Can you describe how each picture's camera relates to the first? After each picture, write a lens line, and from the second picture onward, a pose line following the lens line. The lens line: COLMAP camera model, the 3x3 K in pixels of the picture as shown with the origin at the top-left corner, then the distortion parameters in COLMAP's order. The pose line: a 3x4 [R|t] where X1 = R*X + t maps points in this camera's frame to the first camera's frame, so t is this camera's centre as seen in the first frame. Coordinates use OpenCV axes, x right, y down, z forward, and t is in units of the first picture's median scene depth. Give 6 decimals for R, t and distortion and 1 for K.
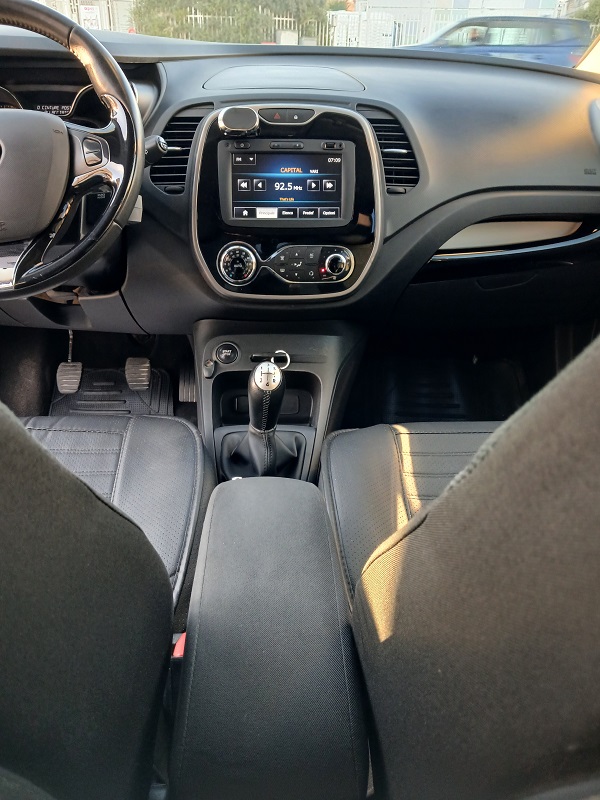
lens RADIAL K [[631.5, 0, 297.6], [0, 631.5, 403.5], [0, 0, 1]] dist [0.021192, -0.032888]
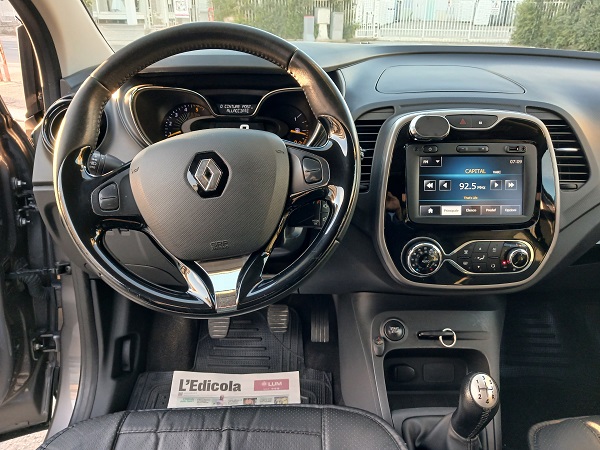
lens RADIAL K [[473.6, 0, 309.0], [0, 473.6, 228.3], [0, 0, 1]] dist [0.021192, -0.032888]
pose [[0.999559, -0.001284, -0.029682, -0.258642], [-0.001510, 0.995580, -0.093908, -0.195674], [0.029672, 0.093912, 0.995138, 0.211826]]
